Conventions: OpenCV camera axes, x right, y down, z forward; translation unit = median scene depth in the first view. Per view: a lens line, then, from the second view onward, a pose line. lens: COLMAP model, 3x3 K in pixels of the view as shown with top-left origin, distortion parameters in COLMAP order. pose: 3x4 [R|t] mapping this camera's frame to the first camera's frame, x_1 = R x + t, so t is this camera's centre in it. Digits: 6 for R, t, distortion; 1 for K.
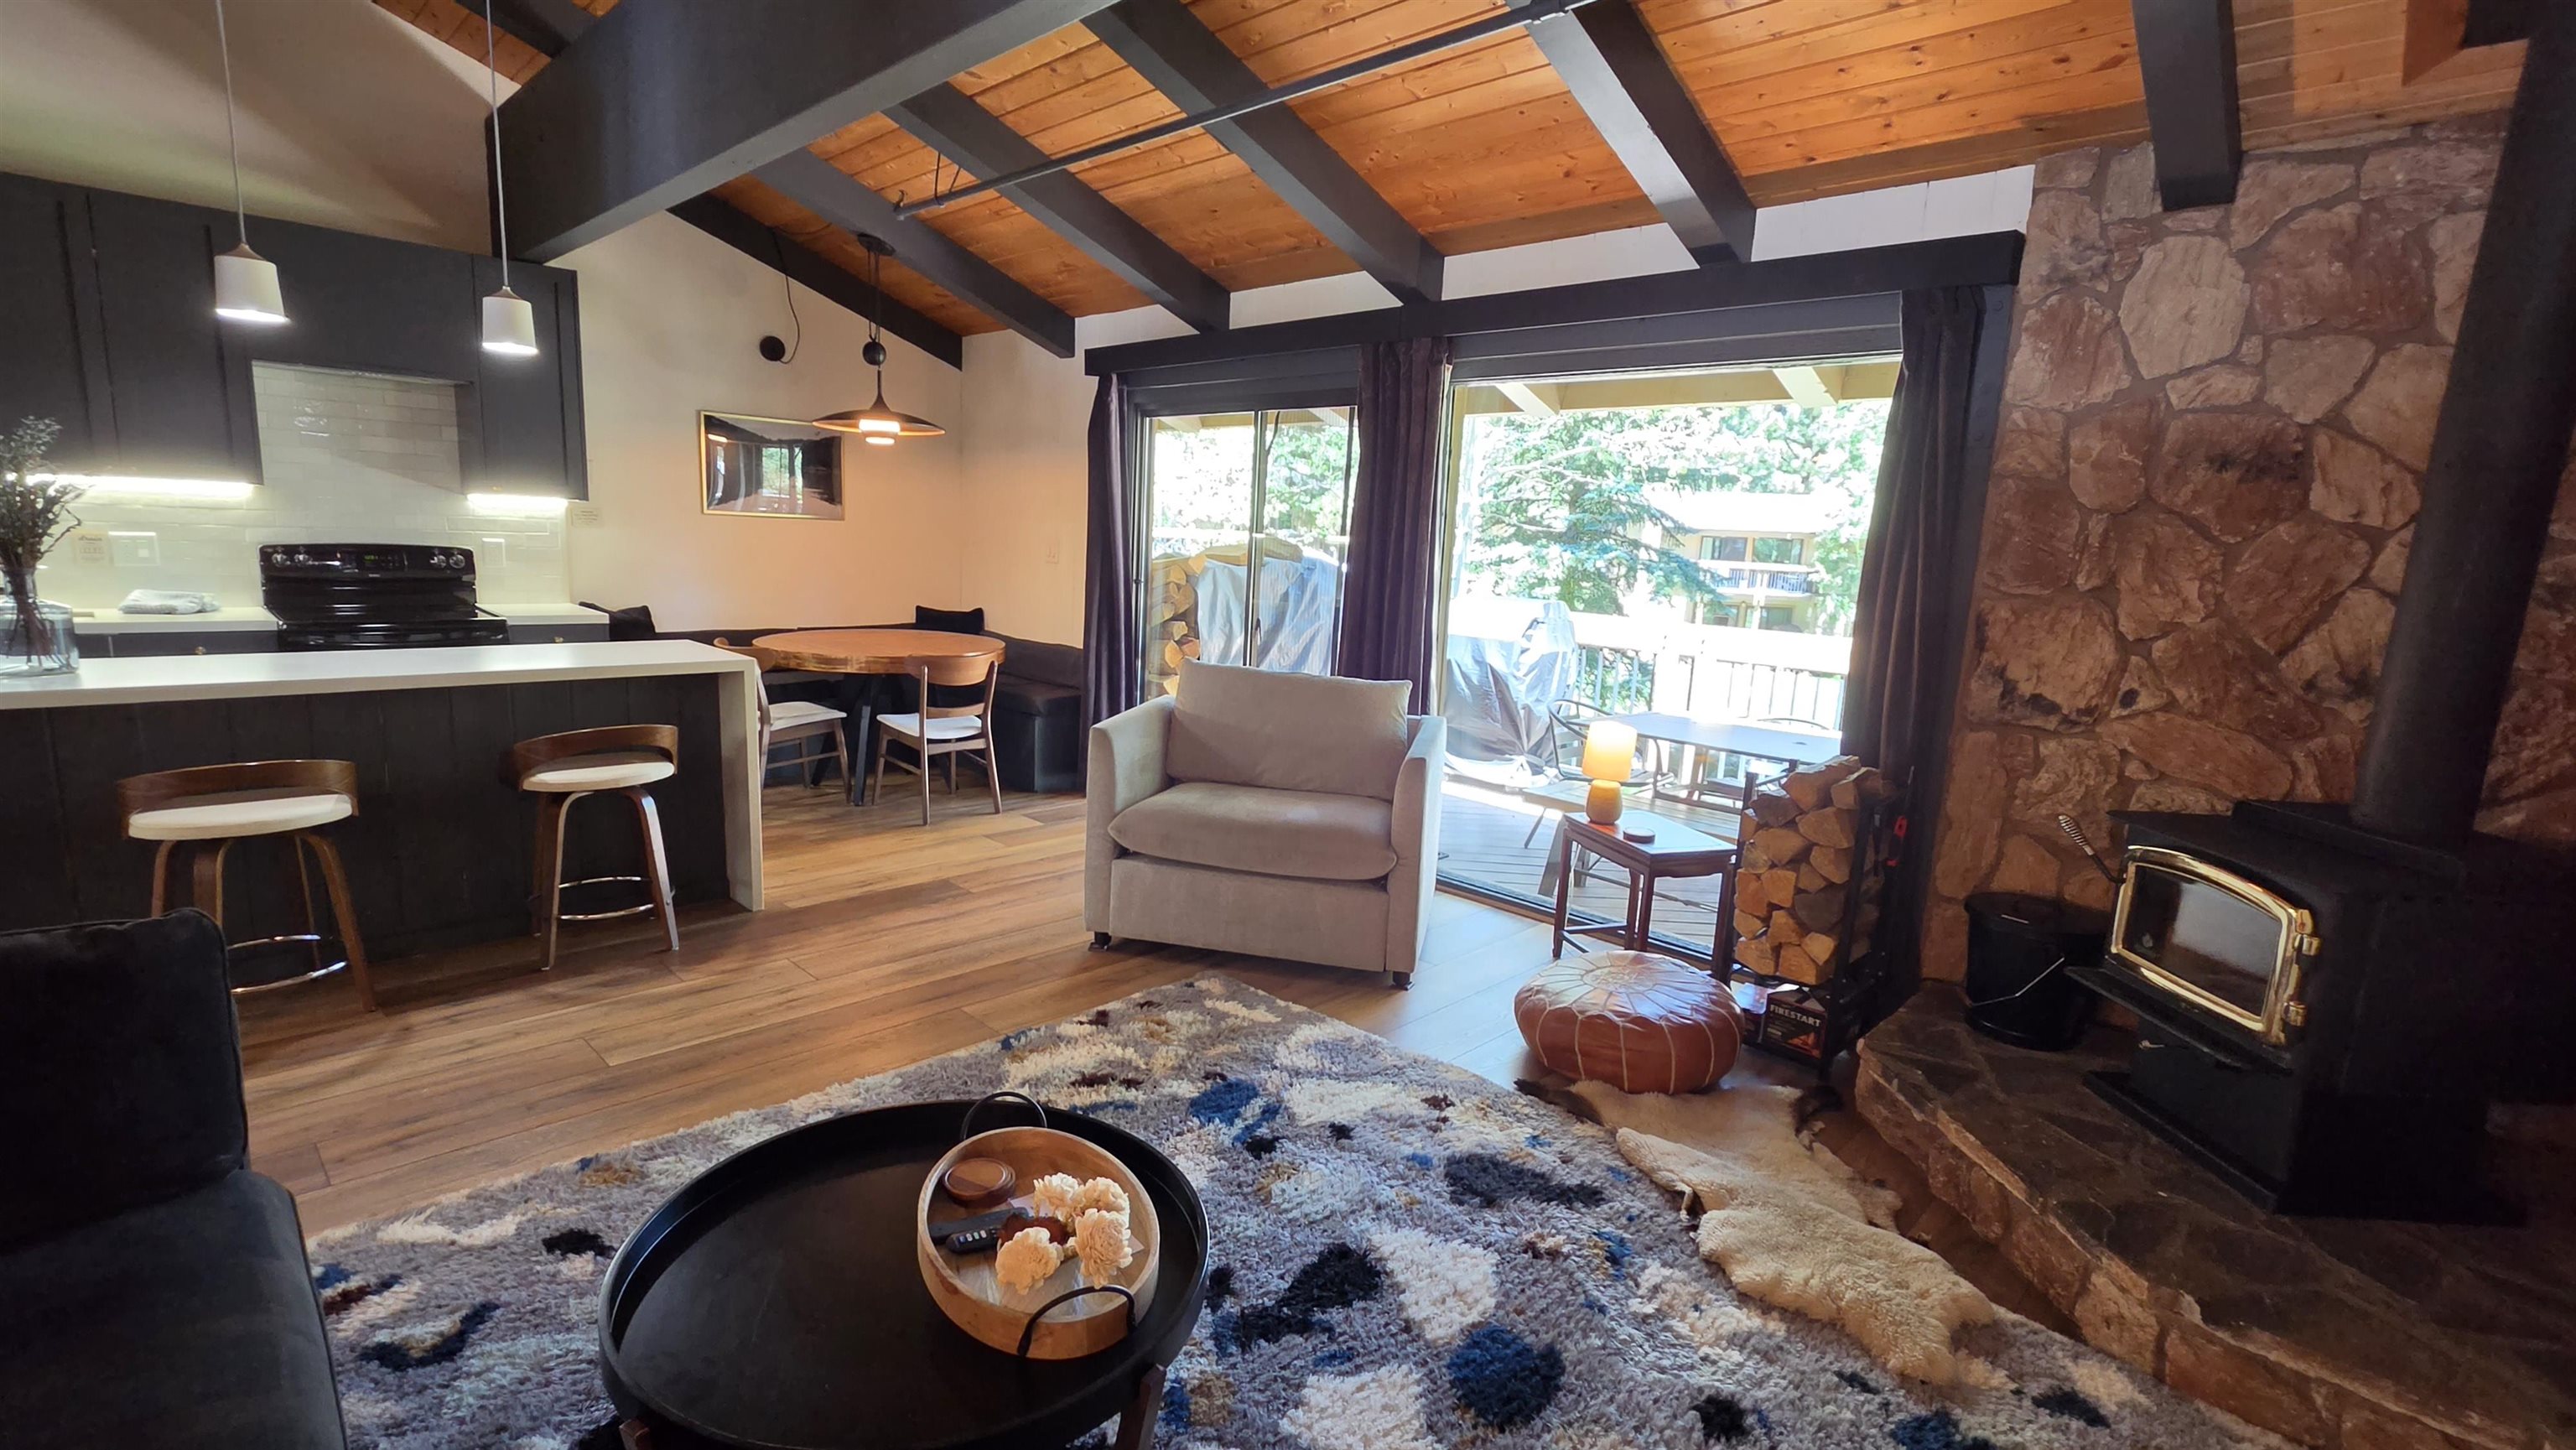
lens RADIAL K [[1142.5, 0, 1279.5], [0, 1142.5, 730.5], [0, 0, 1]] dist [0.000550, -0.000334]
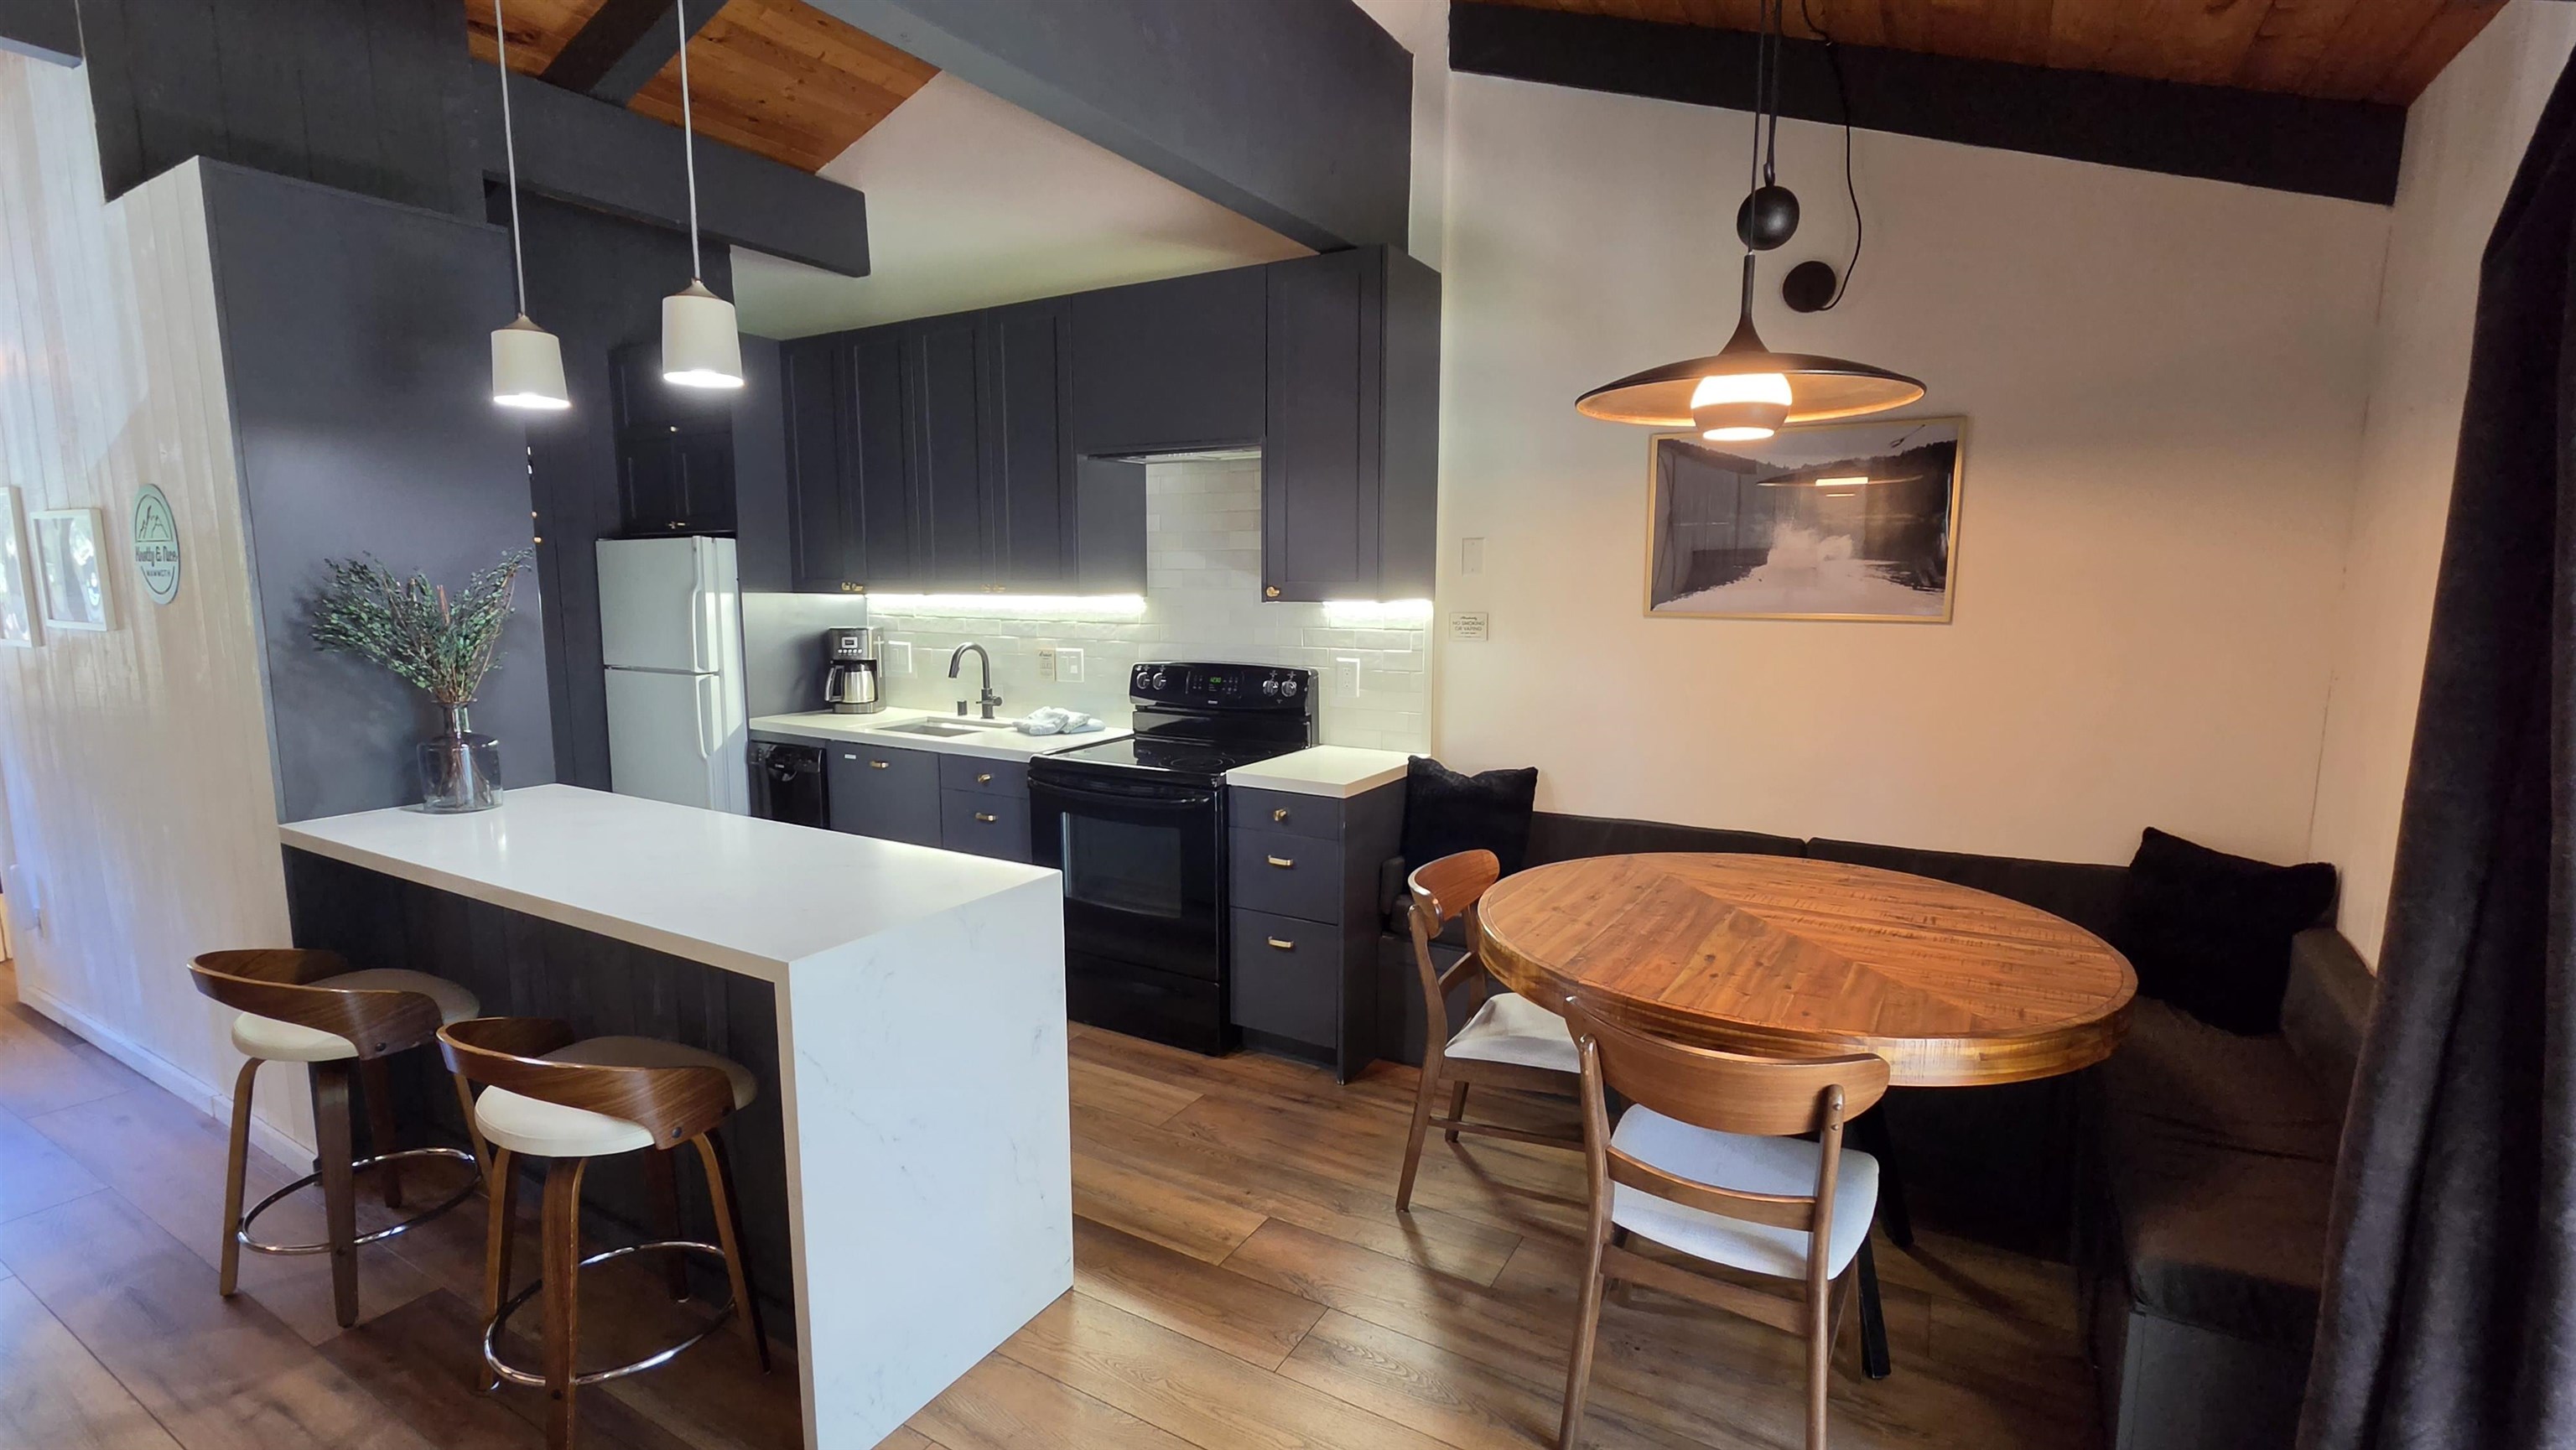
lens RADIAL K [[1142.5, 0, 1281.2], [0, 1142.5, 735.0], [0, 0, 1]] dist [0.000550, -0.000334]
pose [[0.230562, 0.089617, -0.968922, 0.008103], [-0.156327, 0.986227, 0.054018, -0.154898], [0.960418, 0.139014, 0.241396, 0.807896]]
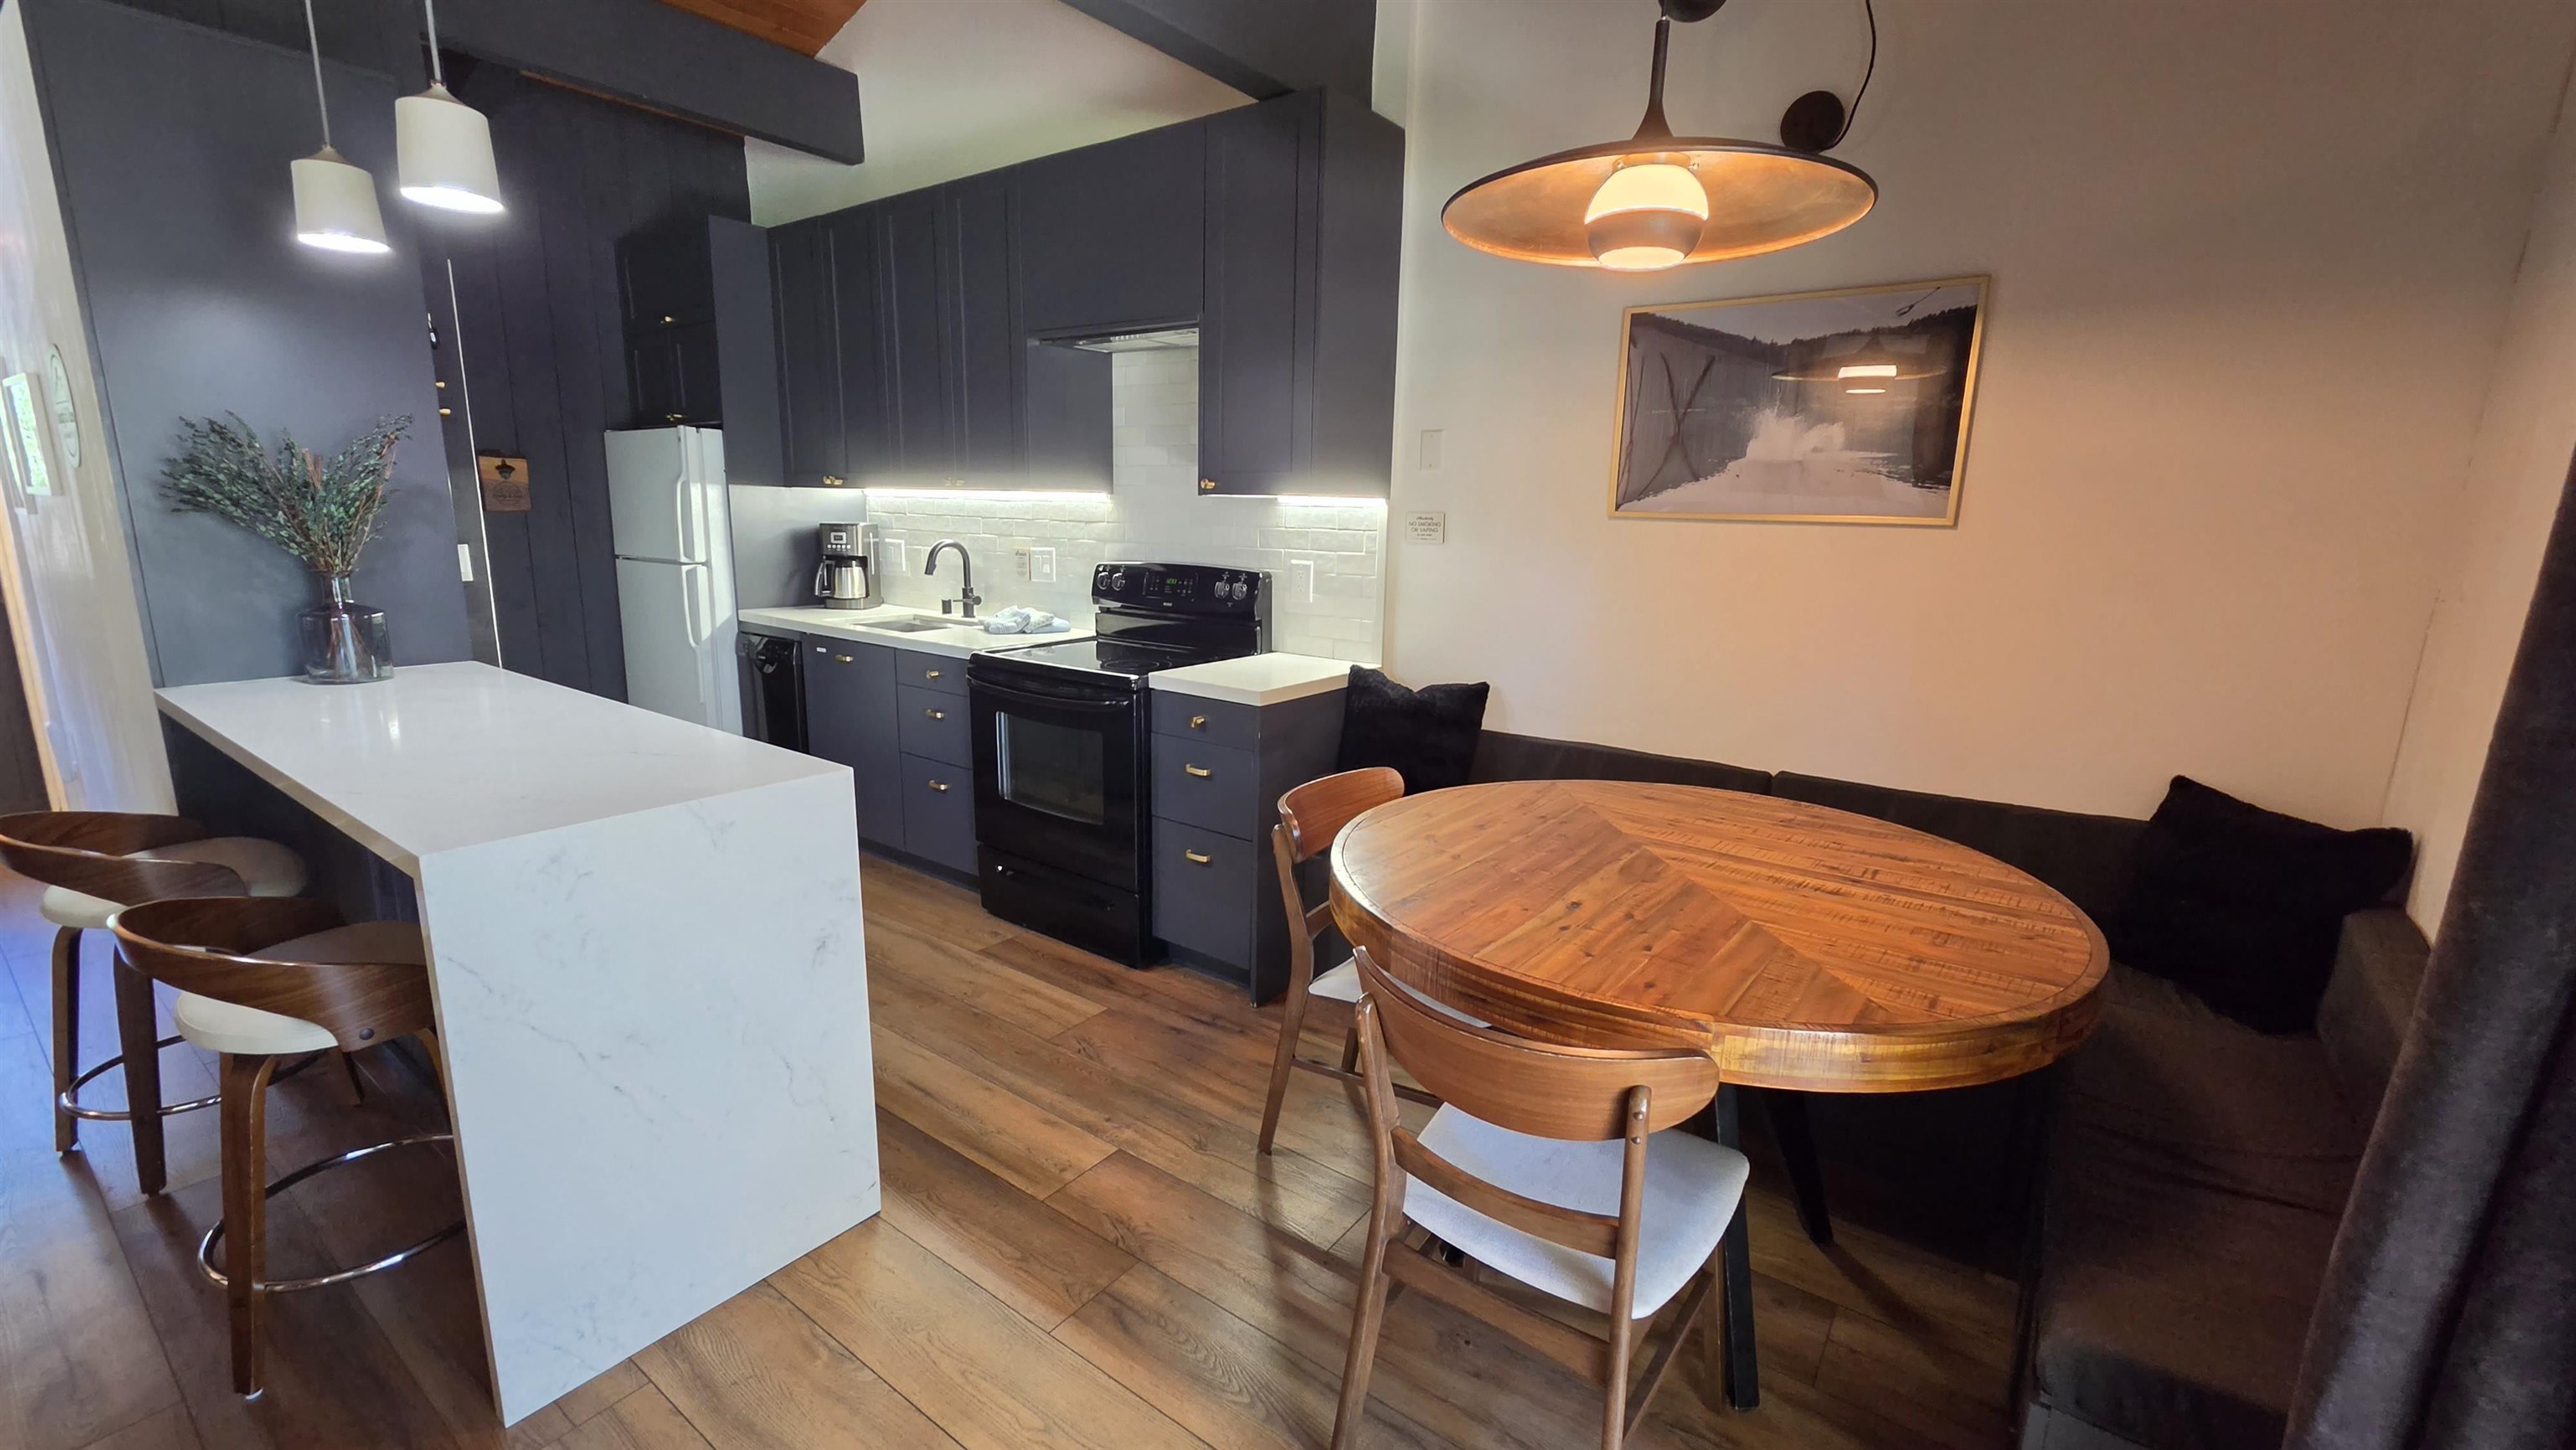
lens RADIAL K [[1051.3, 0, 1288.3], [0, 1051.3, 729.2], [0, 0, 1]] dist [0.000528, 0.000186]
pose [[0.132605, 0.162413, -0.977772, -0.059938], [-0.183601, 0.973436, 0.136793, -0.156917], [0.974016, 0.161381, 0.158901, 0.927136]]
